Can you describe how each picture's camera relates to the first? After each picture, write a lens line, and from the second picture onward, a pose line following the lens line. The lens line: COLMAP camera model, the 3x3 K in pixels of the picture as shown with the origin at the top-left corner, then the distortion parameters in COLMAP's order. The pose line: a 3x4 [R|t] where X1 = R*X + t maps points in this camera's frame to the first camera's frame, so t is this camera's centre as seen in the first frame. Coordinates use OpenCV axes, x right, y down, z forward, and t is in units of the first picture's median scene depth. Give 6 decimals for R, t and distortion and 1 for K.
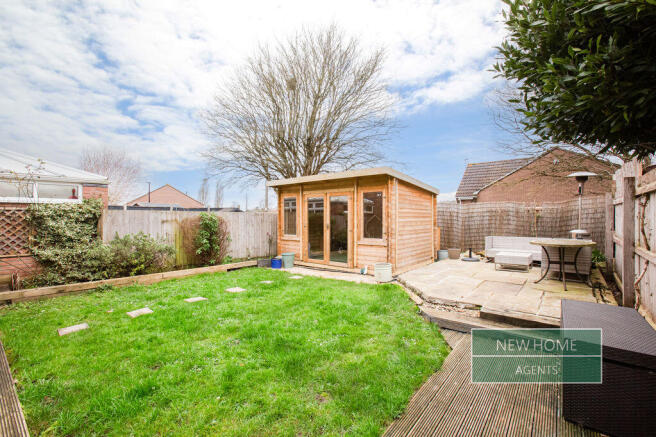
lens RADIAL K [[302.2, 0, 333.7], [0, 302.2, 217.9], [0, 0, 1]] dist [-0.031507, 0.015031]
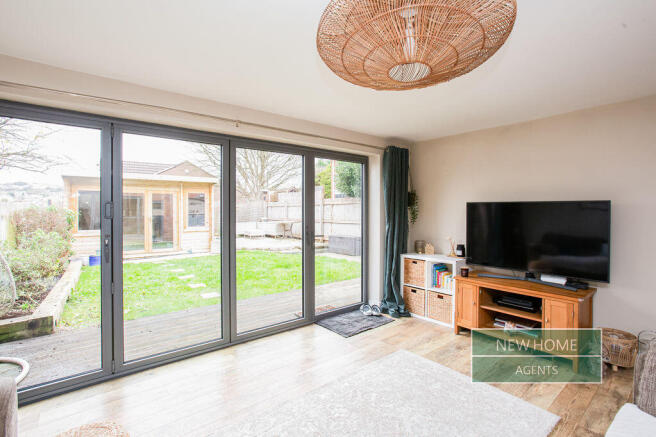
lens RADIAL K [[302.2, 0, 332.2], [0, 302.2, 215.5], [0, 0, 1]] dist [-0.031507, 0.015031]
pose [[0.252448, -0.010451, 0.967554, -0.827707], [0.005148, 0.999942, 0.009457, 0.005888], [-0.967597, 0.002594, 0.252488, 0.032778]]
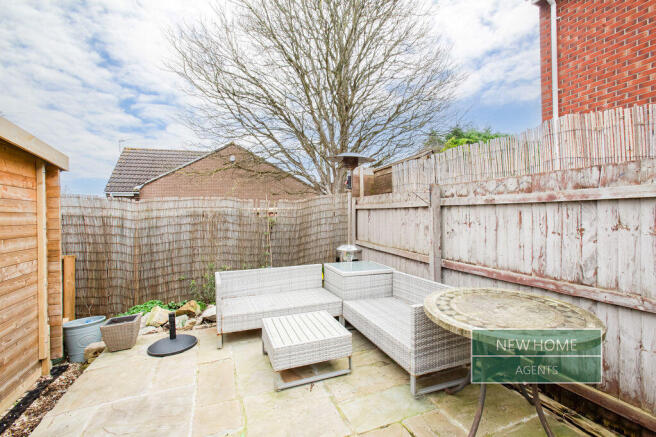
lens RADIAL K [[302.2, 0, 334.7], [0, 302.2, 214.0], [0, 0, 1]] dist [-0.031507, 0.015031]
pose [[0.496823, -0.005914, 0.867832, 0.207495], [0.018782, 0.999816, -0.003939, -0.018645], [-0.867649, 0.018256, 0.496842, 0.568395]]
